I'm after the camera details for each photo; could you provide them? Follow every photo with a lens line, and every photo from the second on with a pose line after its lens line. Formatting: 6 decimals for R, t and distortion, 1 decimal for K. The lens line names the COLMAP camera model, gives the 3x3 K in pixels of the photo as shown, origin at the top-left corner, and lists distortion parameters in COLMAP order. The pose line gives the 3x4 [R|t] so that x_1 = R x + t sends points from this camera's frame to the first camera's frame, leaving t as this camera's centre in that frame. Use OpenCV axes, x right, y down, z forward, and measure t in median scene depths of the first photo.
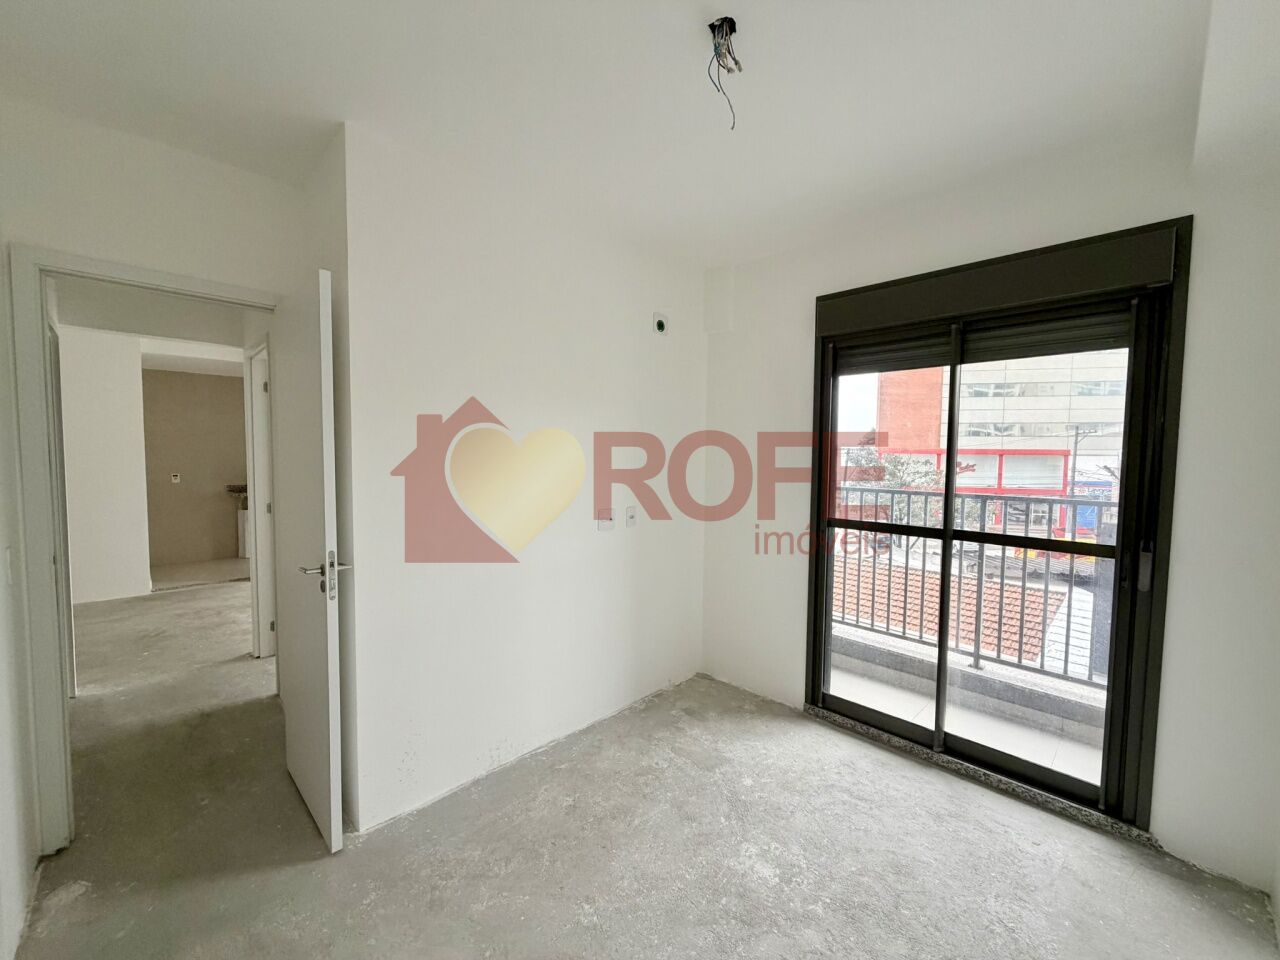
lens RADIAL K [[511.2, 0, 638.2], [0, 511.2, 485.1], [0, 0, 1]] dist [-0.001114, 0.000000]
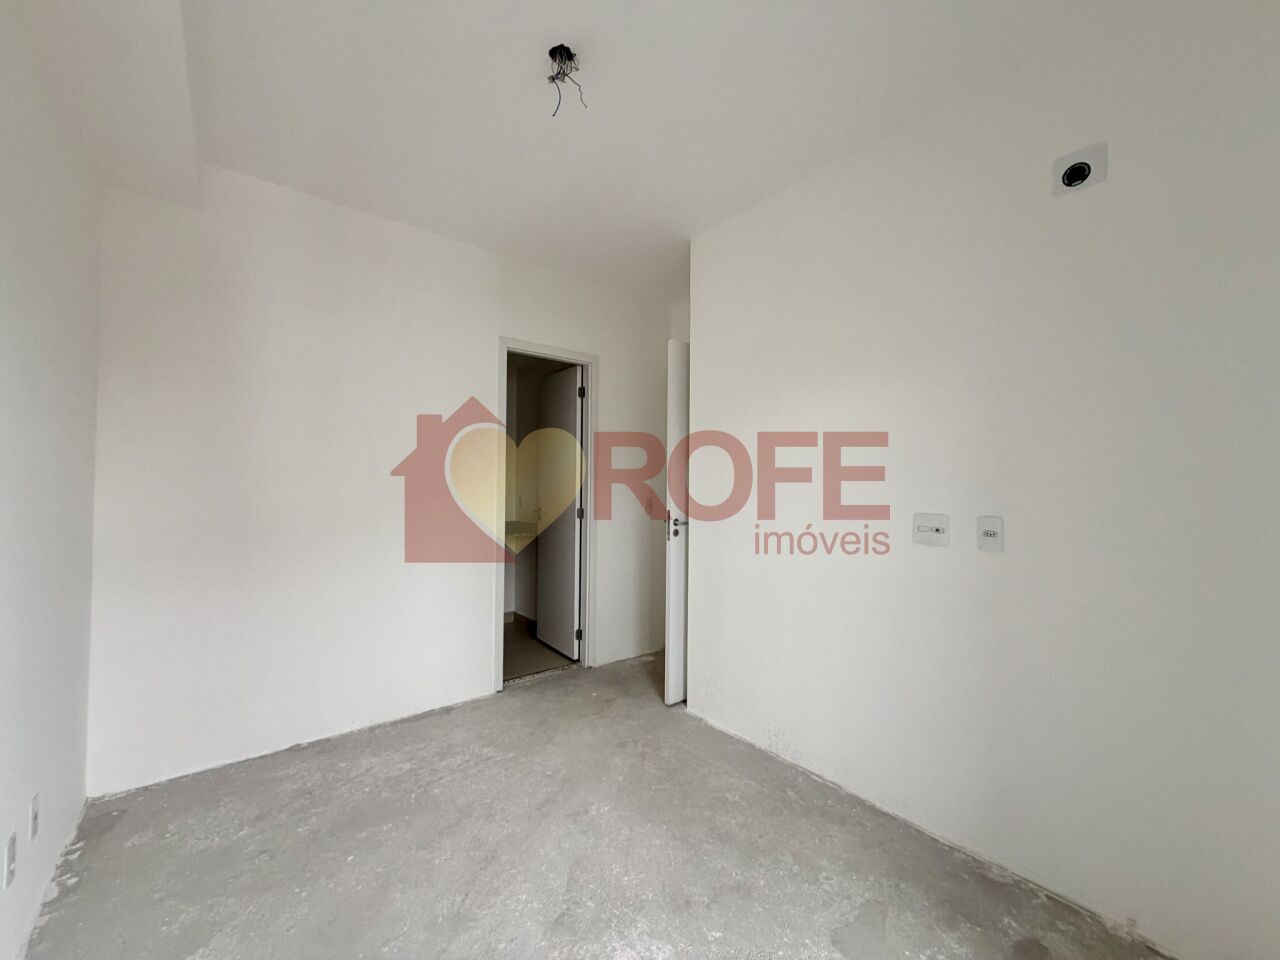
lens RADIAL K [[511.2, 0, 638.2], [0, 511.2, 485.1], [0, 0, 1]] dist [-0.001114, 0.000000]
pose [[-0.108922, -0.010663, -0.993993, 0.781666], [-0.075423, 0.997149, -0.002432, 0.047816], [0.991185, 0.074705, -0.109416, 0.823720]]
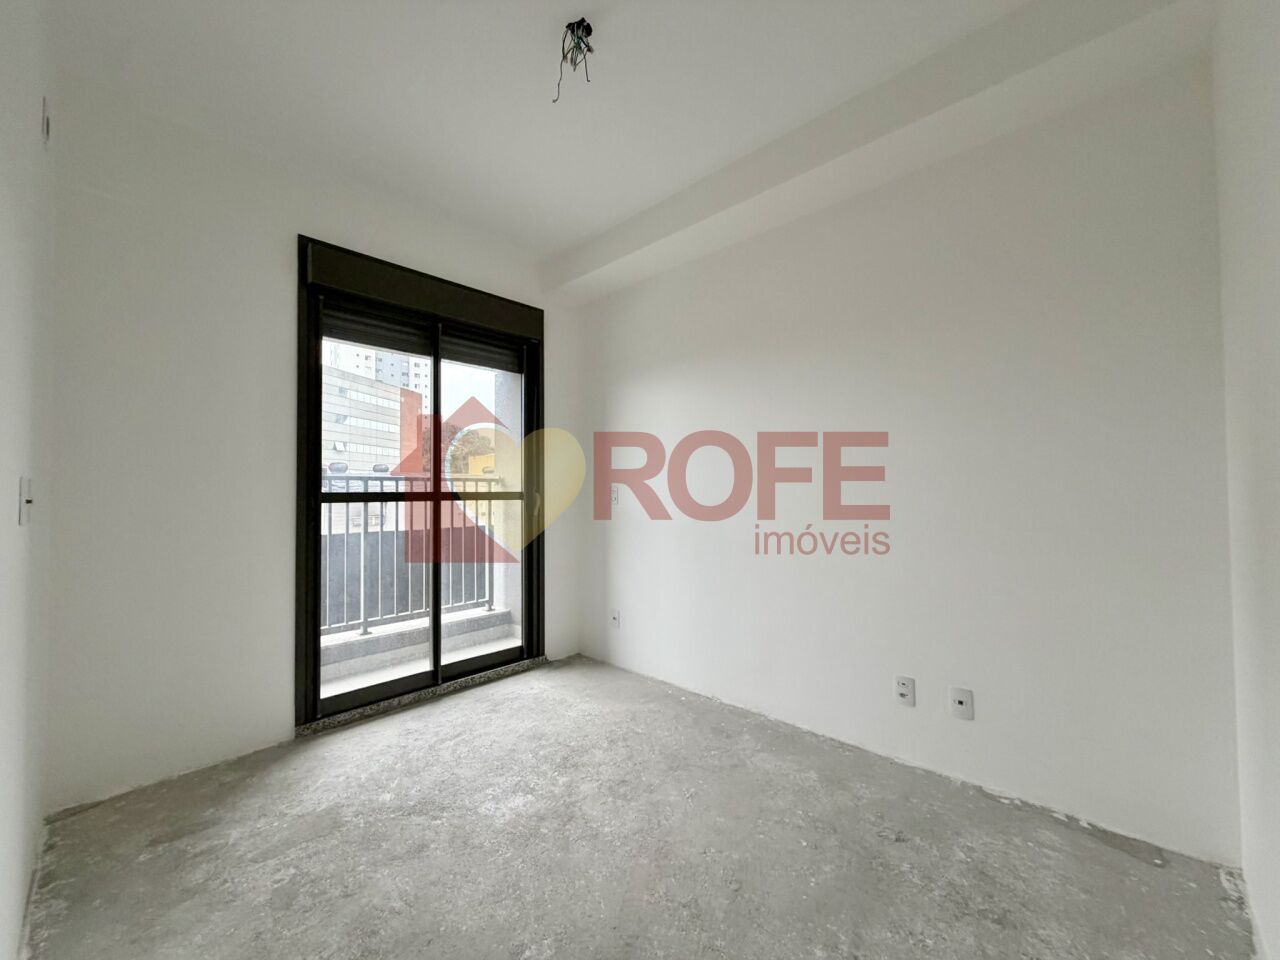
lens RADIAL K [[501.1, 0, 642.3], [0, 501.1, 484.5], [0, 0, 1]] dist [-0.001119, -0.000144]
pose [[-0.027497, 0.002427, 0.999619, -0.601374], [0.071652, 0.997430, -0.000451, 0.108883], [-0.997051, 0.071612, -0.027600, 0.574516]]
